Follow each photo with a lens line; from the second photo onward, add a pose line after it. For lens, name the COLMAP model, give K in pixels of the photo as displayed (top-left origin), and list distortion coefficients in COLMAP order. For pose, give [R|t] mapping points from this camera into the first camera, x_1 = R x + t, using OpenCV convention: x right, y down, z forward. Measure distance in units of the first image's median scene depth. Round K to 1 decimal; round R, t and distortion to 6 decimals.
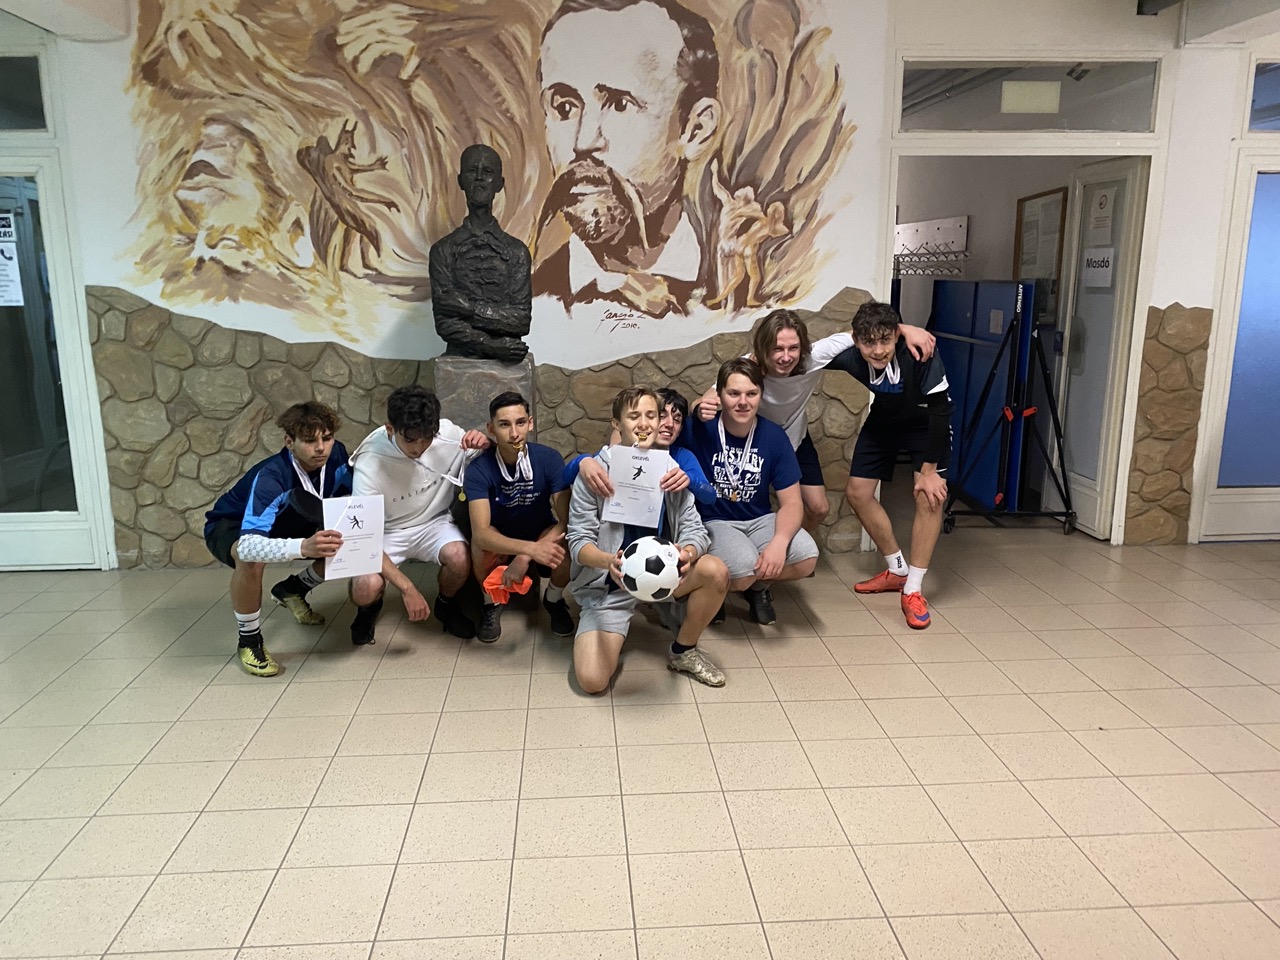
lens RADIAL K [[970.1, 0, 629.3], [0, 970.1, 480.1], [0, 0, 1]] dist [0.027368, -0.029763]
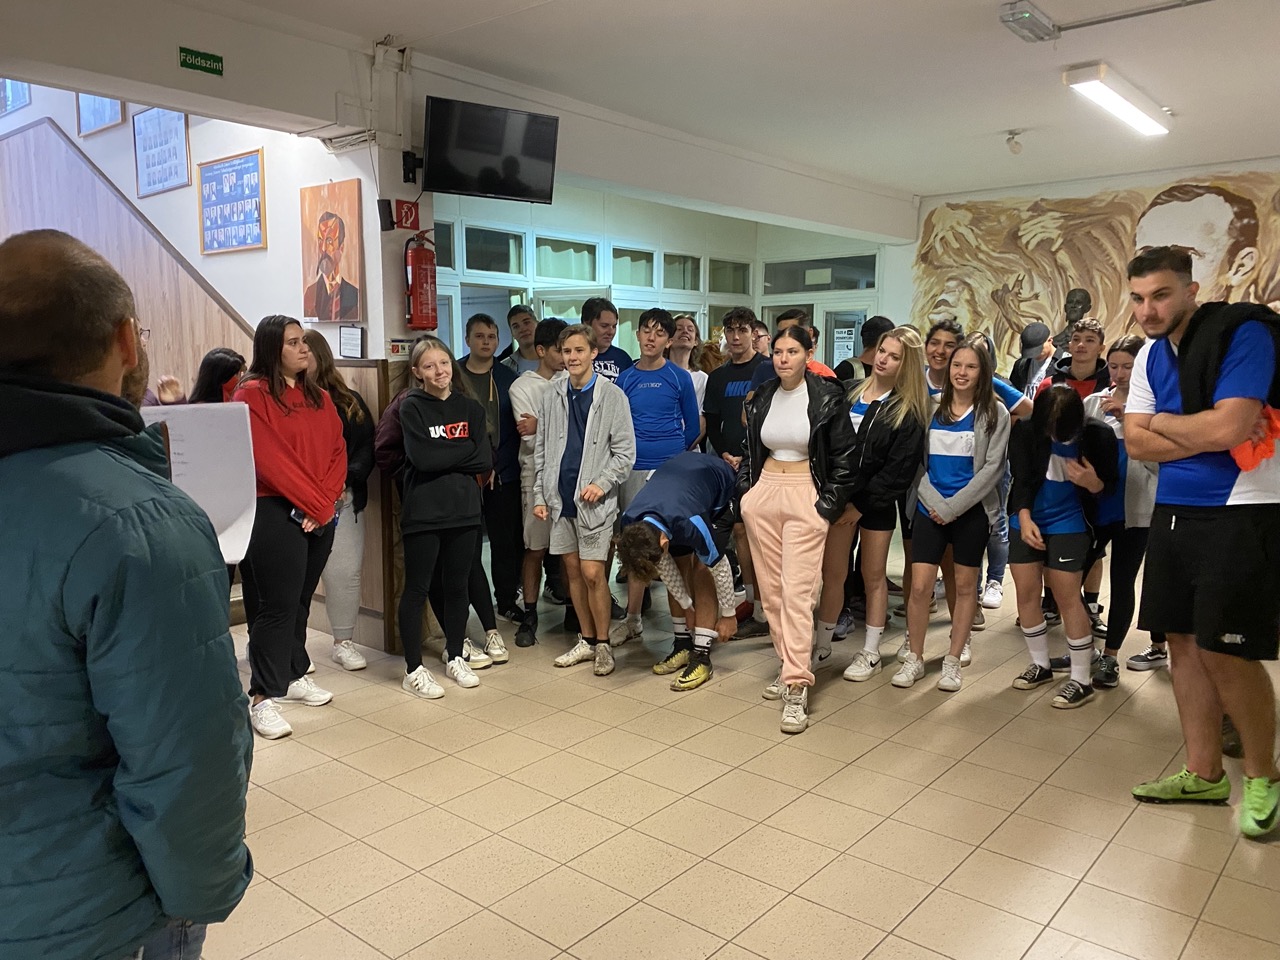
lens RADIAL K [[970.1, 0, 645.5], [0, 970.1, 463.8], [0, 0, 1]] dist [0.027368, -0.029763]
pose [[0.720154, 0.081040, -0.689065, 0.498307], [-0.145966, 0.988624, -0.036281, 0.154840], [0.678286, 0.126708, 0.723791, -0.767810]]
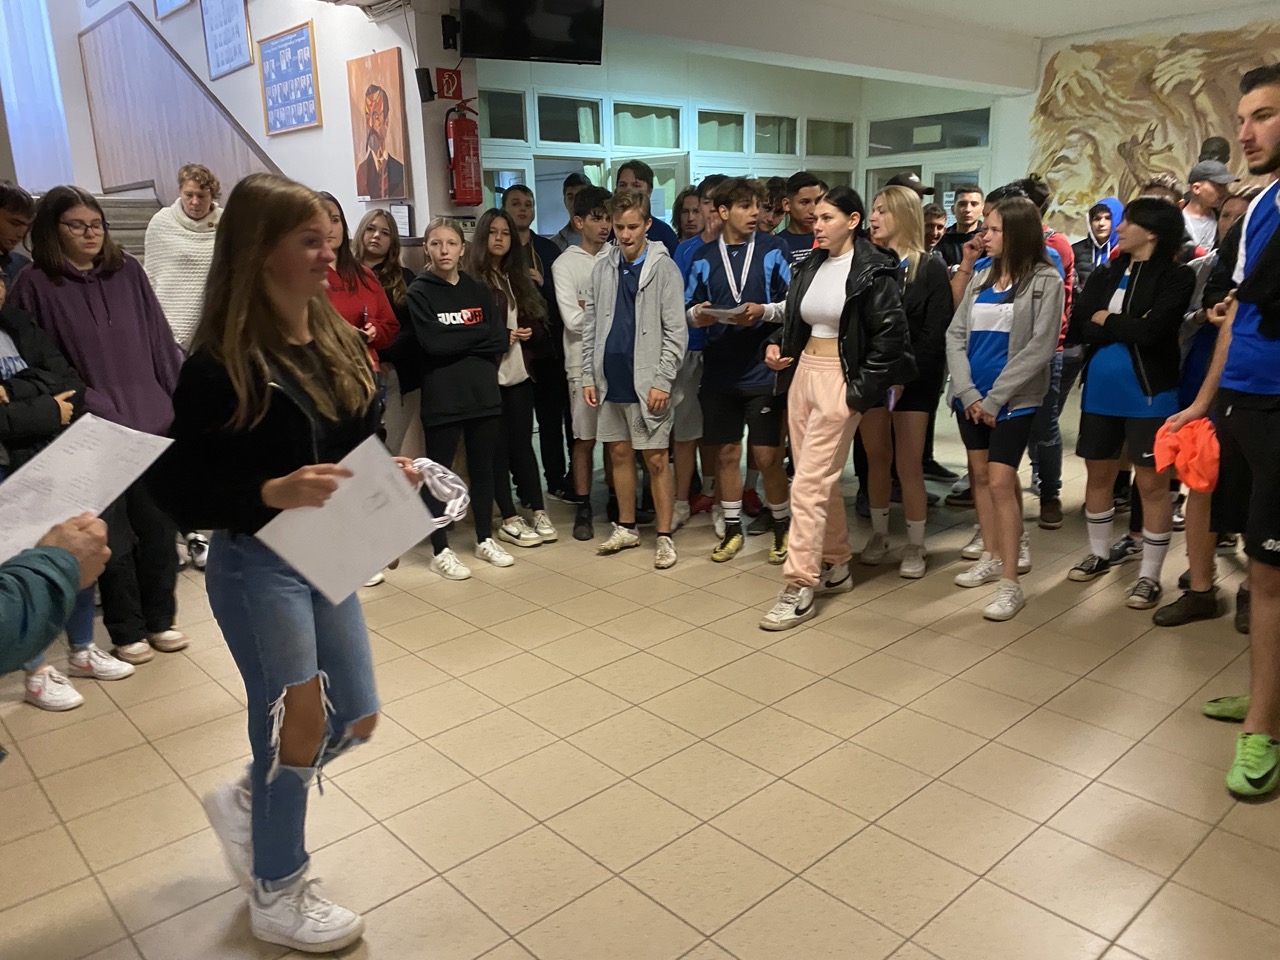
lens RADIAL K [[970.1, 0, 644.7], [0, 970.1, 462.6], [0, 0, 1]] dist [0.027368, -0.029763]
pose [[0.622090, 0.169697, -0.764334, 0.536715], [-0.139298, 0.984643, 0.105235, 0.142500], [0.770454, 0.041004, 0.636175, -0.691501]]
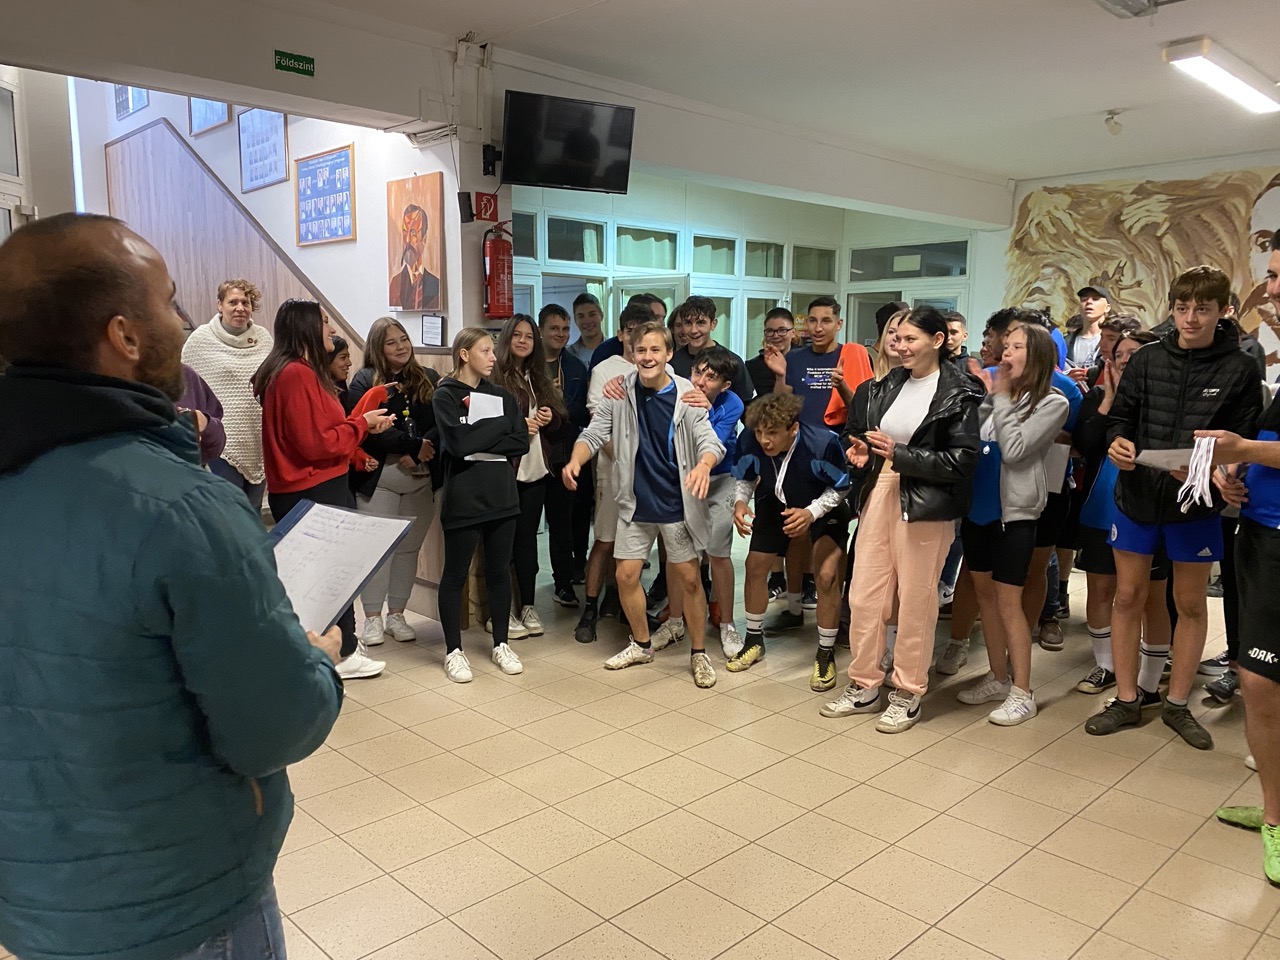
lens RADIAL K [[970.1, 0, 625.6], [0, 970.1, 466.7], [0, 0, 1]] dist [0.027368, -0.029763]
pose [[0.637762, 0.104648, -0.763091, 0.520891], [-0.166191, 0.986087, -0.003667, 0.152094], [0.752090, 0.129158, 0.646280, -0.761245]]
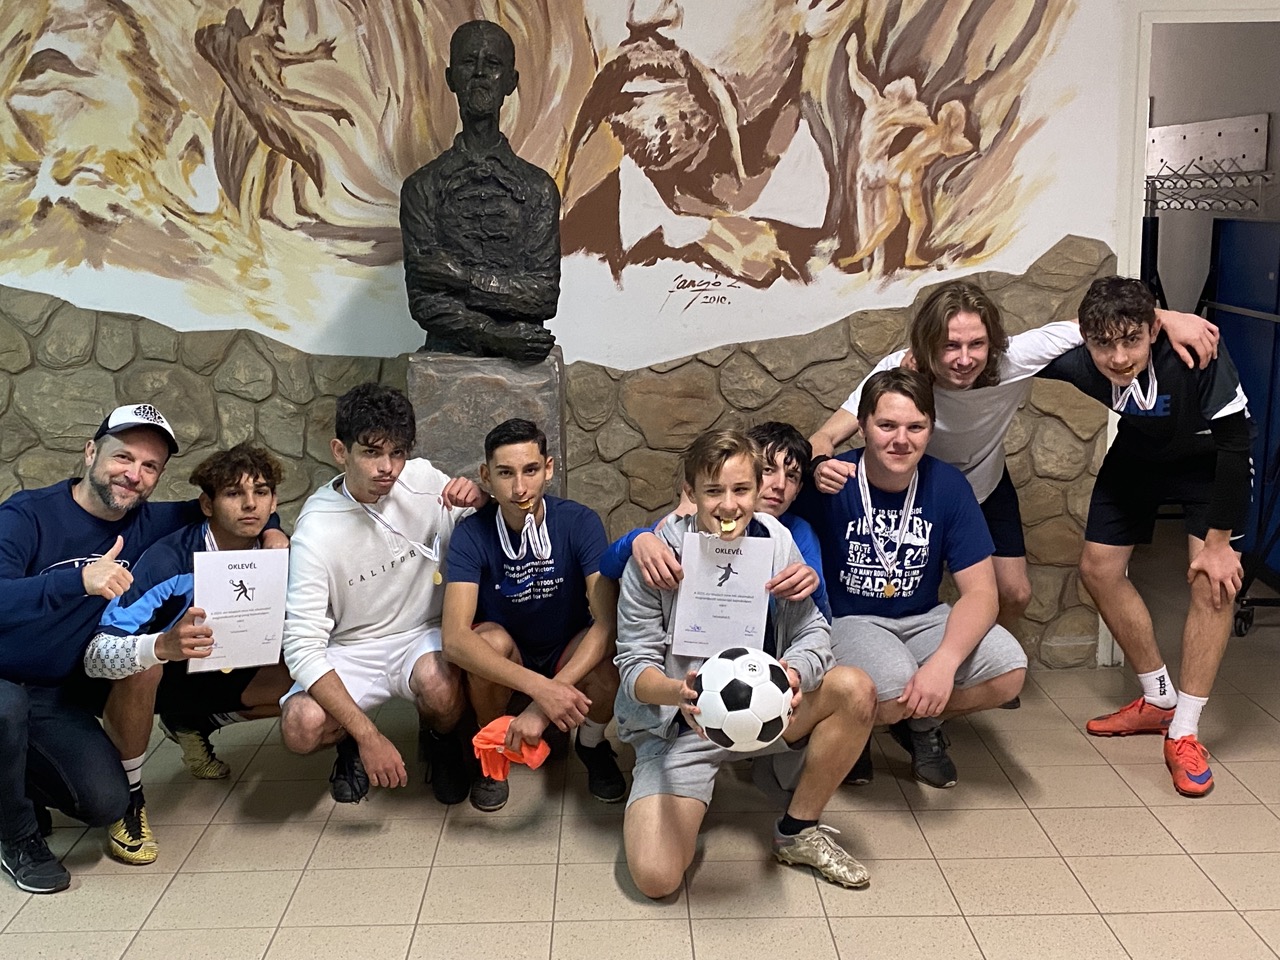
lens RADIAL K [[1600.3, 0, 622.0], [0, 1600.3, 477.6], [0, 0, 1]] dist [0.050288, 0.000000]
pose [[0.998424, 0.000268, -0.056124, -0.001899], [-0.002439, 0.999251, -0.038629, -0.005493], [0.056071, 0.038705, 0.997676, -0.028355]]
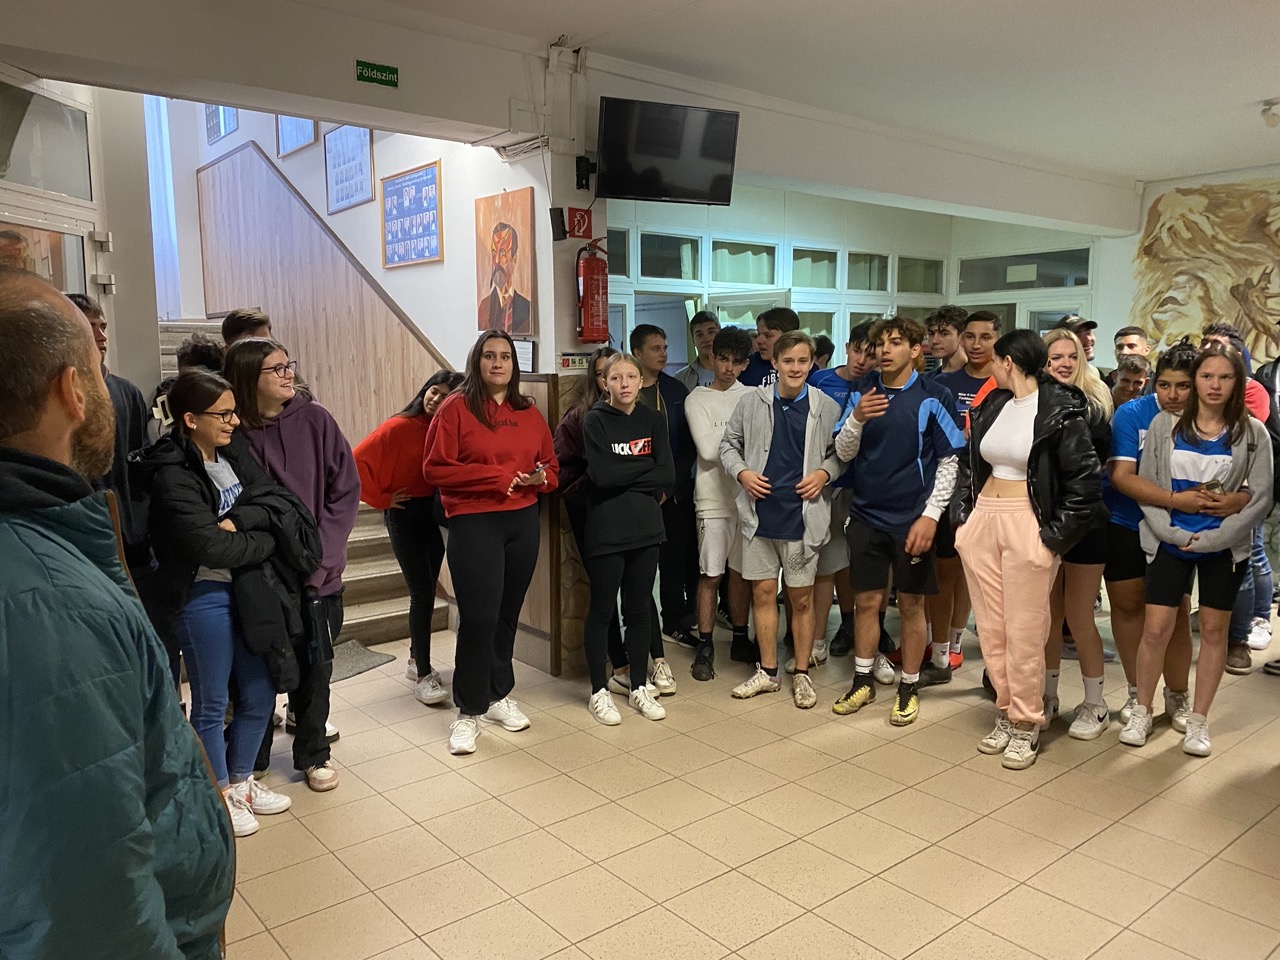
lens RADIAL K [[970.1, 0, 635.7], [0, 970.1, 470.8], [0, 0, 1]] dist [0.027368, -0.029763]
pose [[0.577546, 0.095276, -0.810779, 0.444043], [-0.164115, 0.986441, -0.000986, 0.134453], [0.799692, 0.133630, 0.585351, -0.726415]]
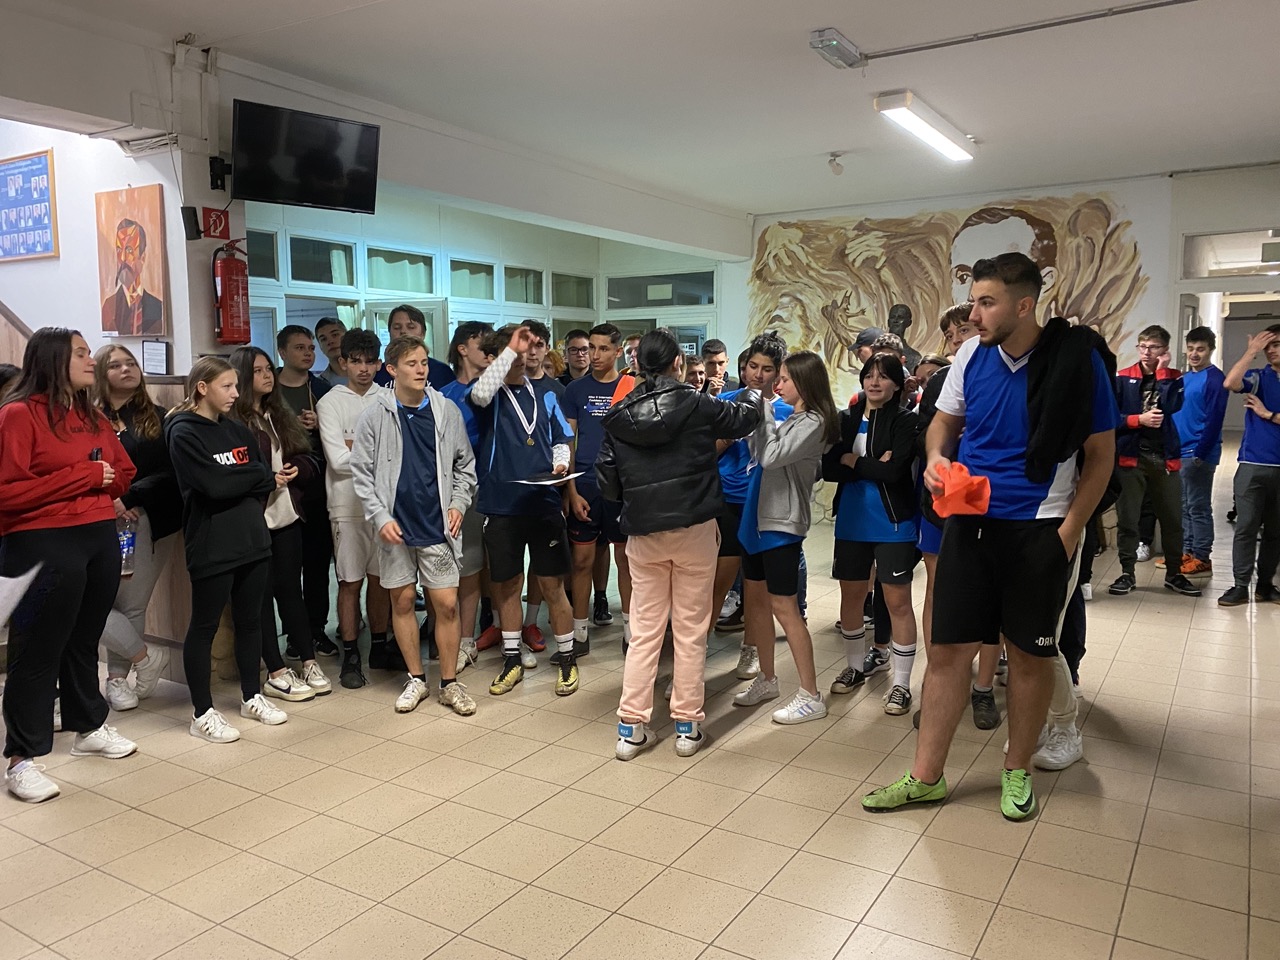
lens RADIAL K [[970.1, 0, 644.4], [0, 970.1, 465.6], [0, 0, 1]] dist [0.027368, -0.029763]
pose [[0.813787, 0.056867, -0.578375, 0.512803], [-0.117411, 0.990767, -0.067787, 0.149930], [0.569180, 0.123071, 0.812950, -0.746415]]
